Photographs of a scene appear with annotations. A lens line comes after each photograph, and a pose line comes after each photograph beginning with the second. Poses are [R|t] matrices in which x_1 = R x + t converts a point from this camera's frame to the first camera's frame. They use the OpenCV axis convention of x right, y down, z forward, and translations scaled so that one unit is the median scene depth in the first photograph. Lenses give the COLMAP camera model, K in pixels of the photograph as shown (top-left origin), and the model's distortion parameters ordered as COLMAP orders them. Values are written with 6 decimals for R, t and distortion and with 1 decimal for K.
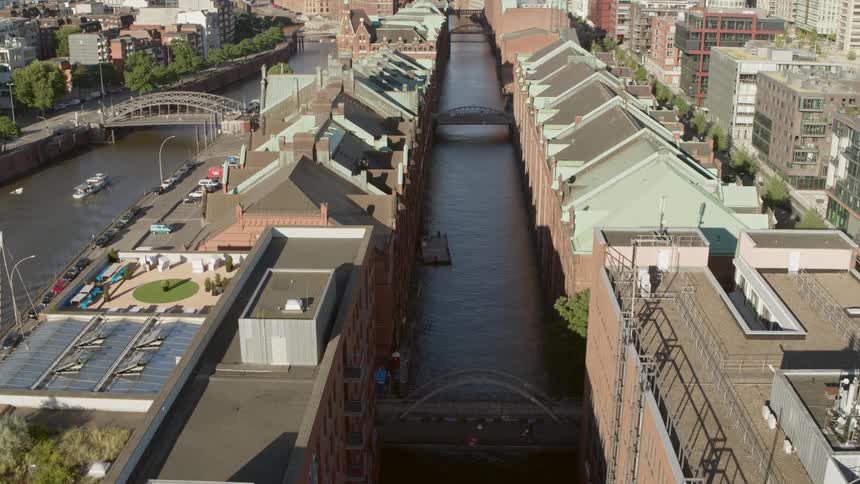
lens RADIAL K [[945.5, 0, 458.3], [0, 945.5, 248.2], [0, 0, 1]] dist [-0.149450, 0.000000]
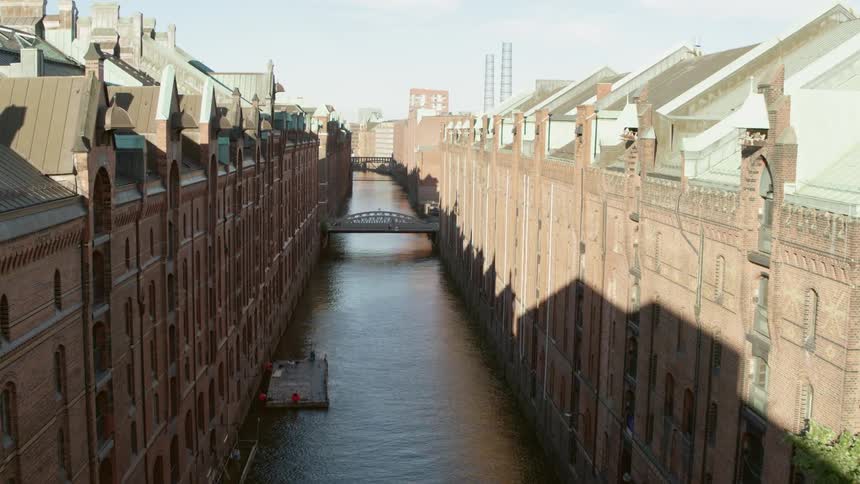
lens RADIAL K [[945.5, 0, 437.4], [0, 945.5, 239.8], [0, 0, 1]] dist [-0.149450, 0.000000]
pose [[0.997037, 0.006688, 0.076637, 0.005239], [0.010302, 0.975632, -0.219172, 0.023234], [-0.076235, 0.219312, 0.972672, 0.341771]]
